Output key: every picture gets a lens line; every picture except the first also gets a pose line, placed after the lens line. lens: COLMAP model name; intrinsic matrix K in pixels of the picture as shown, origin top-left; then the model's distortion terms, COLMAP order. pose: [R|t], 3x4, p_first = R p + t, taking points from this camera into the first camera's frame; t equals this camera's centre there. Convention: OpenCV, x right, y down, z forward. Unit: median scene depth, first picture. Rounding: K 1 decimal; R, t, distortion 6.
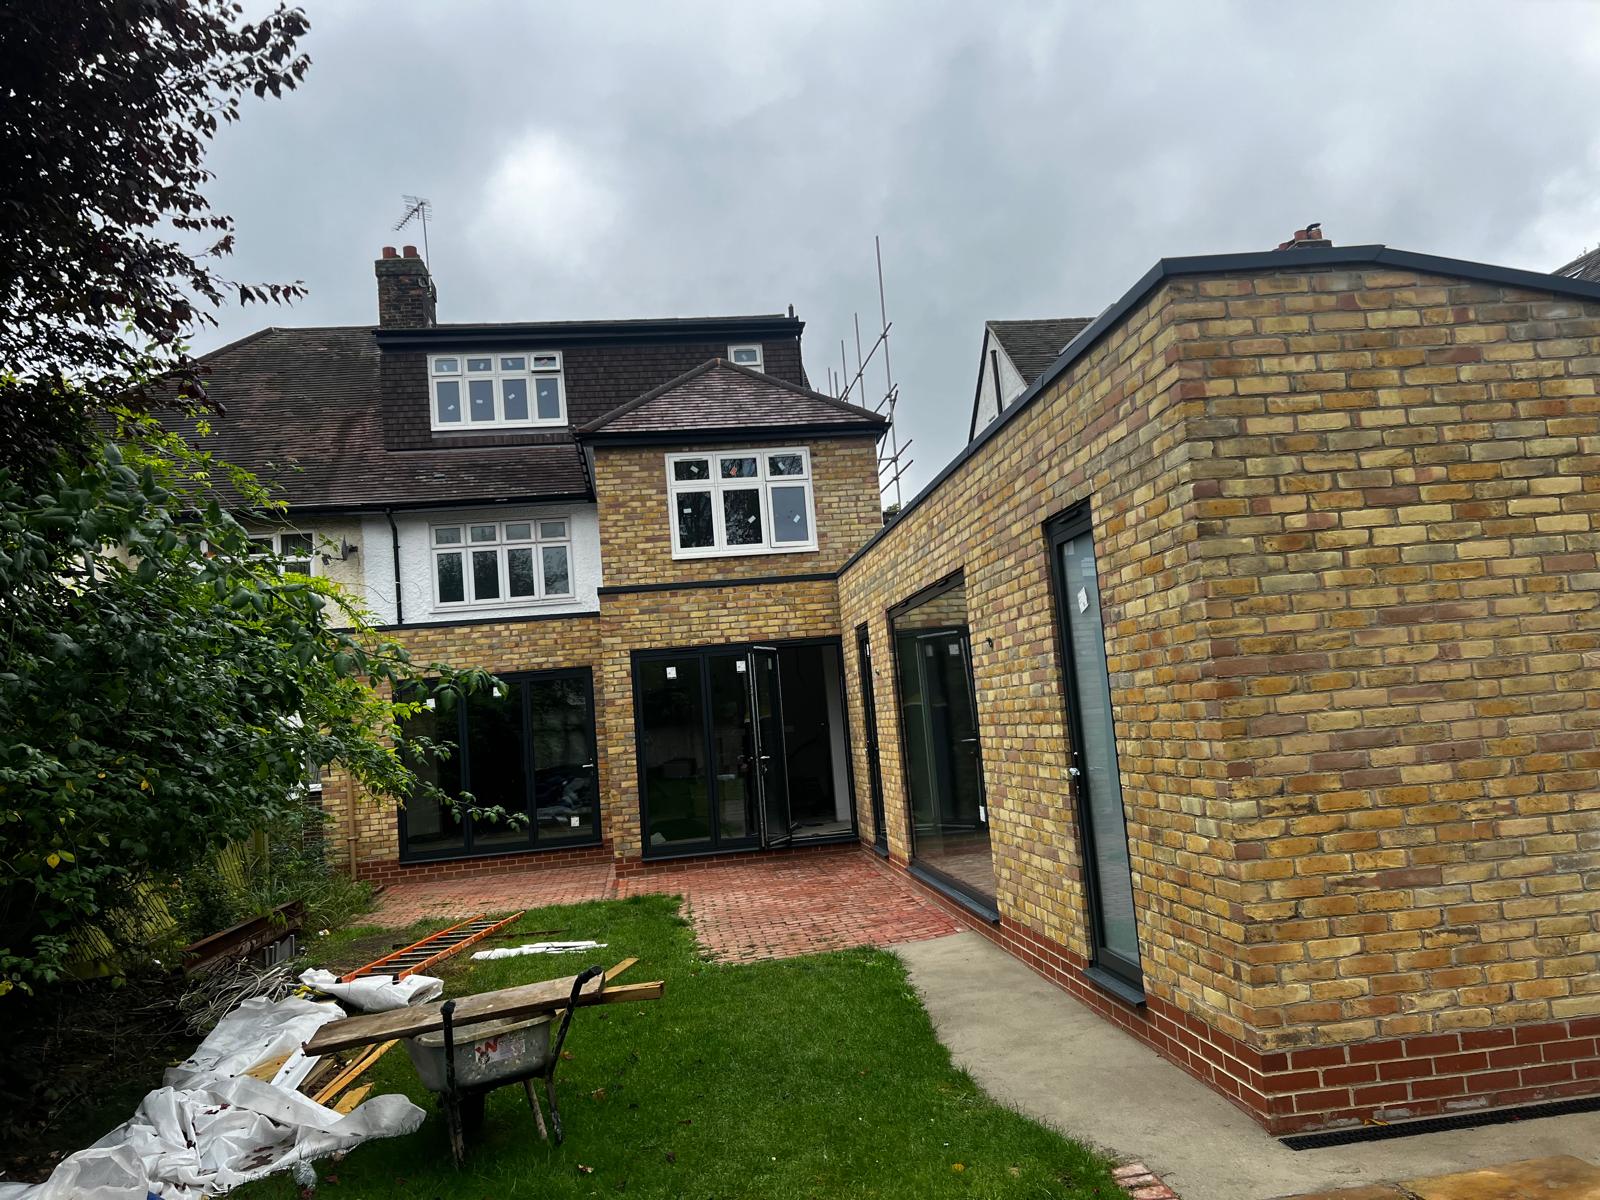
lens RADIAL K [[1215.5, 0, 794.1], [0, 1215.5, 586.1], [0, 0, 1]] dist [0.076801, -0.088654]
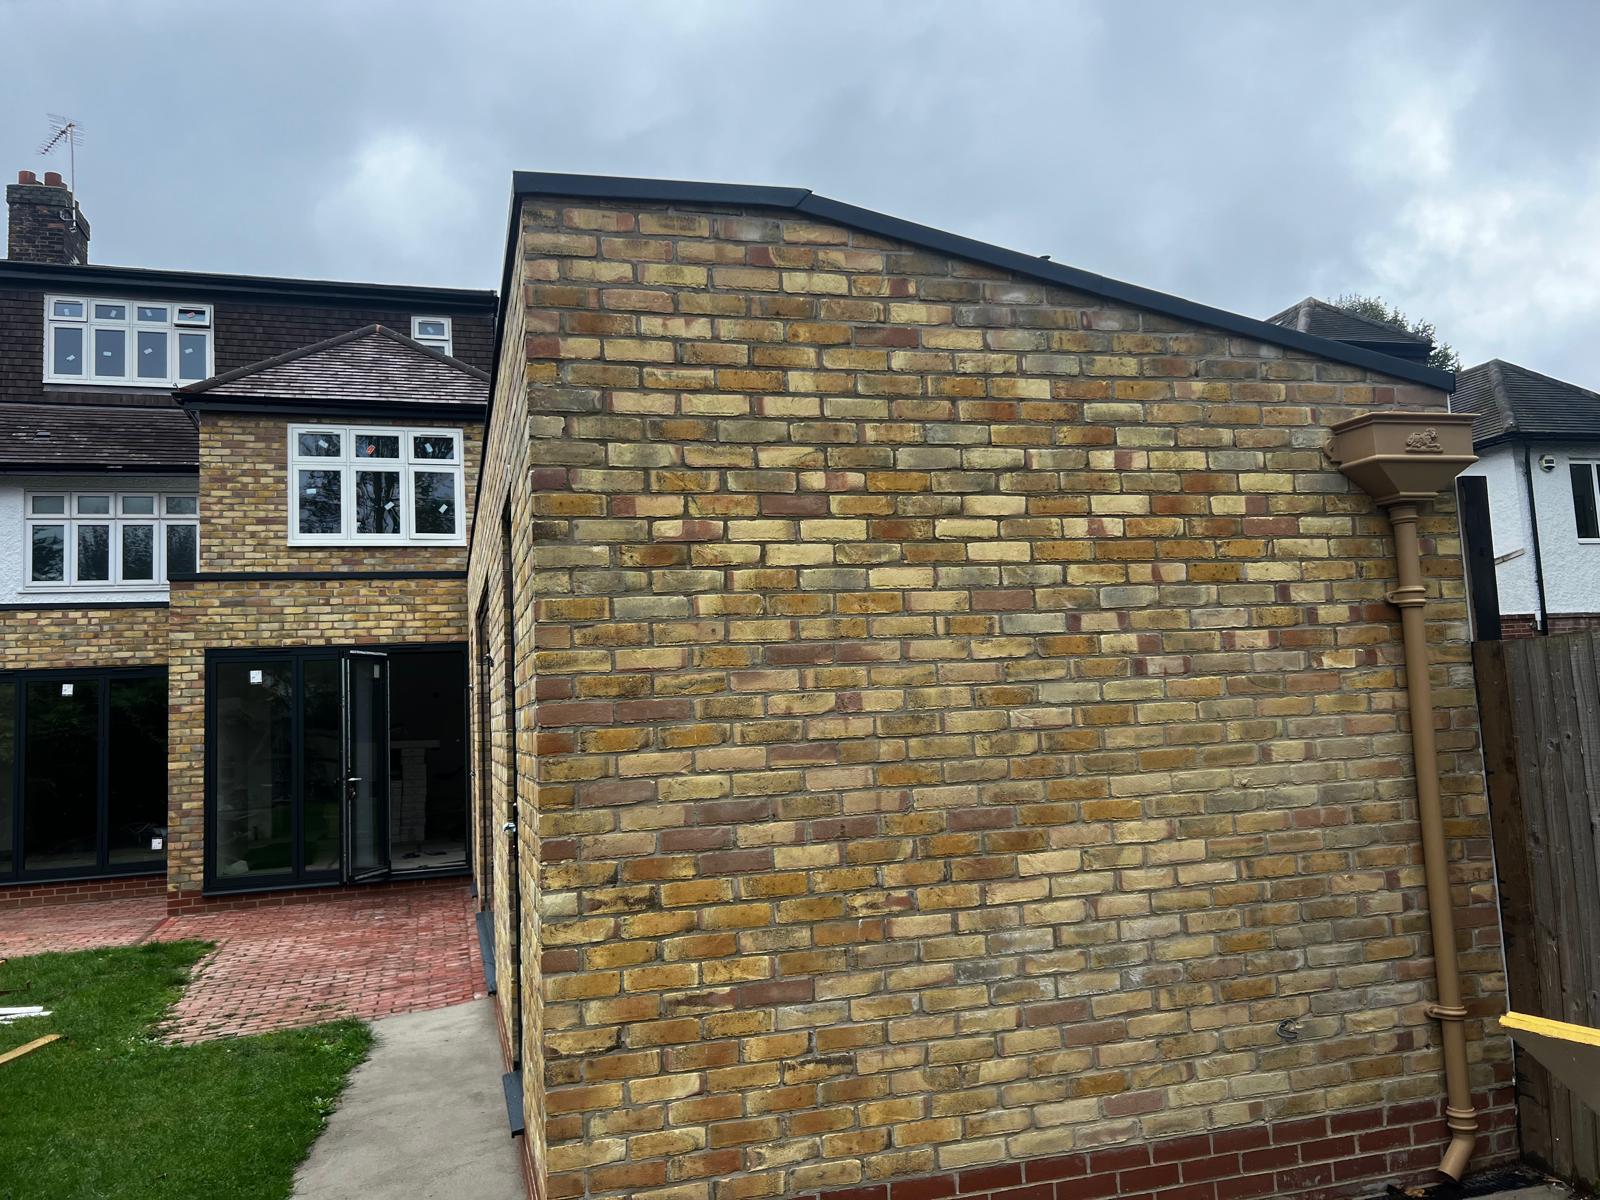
lens RADIAL K [[1215.5, 0, 794.1], [0, 1215.5, 586.1], [0, 0, 1]] dist [0.076801, -0.088654]
pose [[0.984176, 0.053002, 0.169079, 0.353513], [-0.052201, 0.998594, -0.009180, -0.013341], [-0.169328, 0.000208, 0.985560, 0.224791]]
